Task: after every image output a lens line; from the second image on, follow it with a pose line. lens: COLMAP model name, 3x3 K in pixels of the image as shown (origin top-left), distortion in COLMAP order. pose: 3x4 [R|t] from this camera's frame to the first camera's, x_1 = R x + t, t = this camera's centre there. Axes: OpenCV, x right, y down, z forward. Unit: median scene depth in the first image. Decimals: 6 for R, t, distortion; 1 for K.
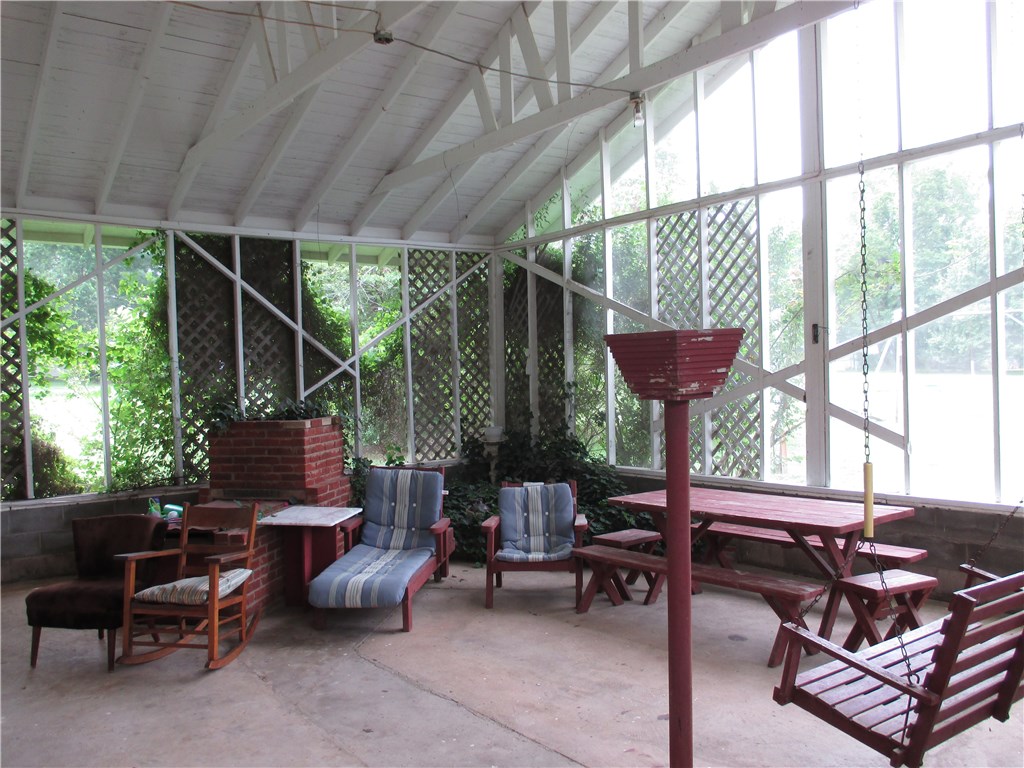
lens RADIAL K [[845.2, 0, 508.2], [0, 845.2, 389.8], [0, 0, 1]] dist [-0.042995, 0.017113]
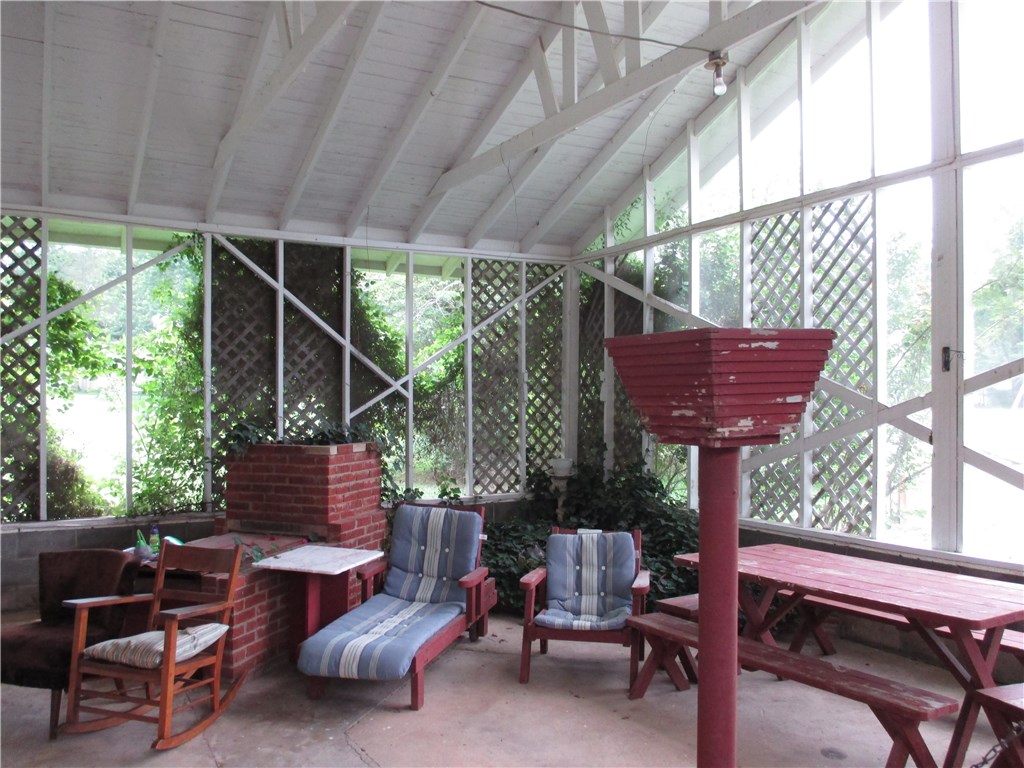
lens RADIAL K [[845.2, 0, 508.2], [0, 845.2, 389.8], [0, 0, 1]] dist [-0.042995, 0.017113]
pose [[0.991724, 0.025936, -0.125737, 0.046608], [-0.029710, 0.999160, -0.028236, -0.002503], [0.124899, 0.031738, 0.991662, 0.140345]]
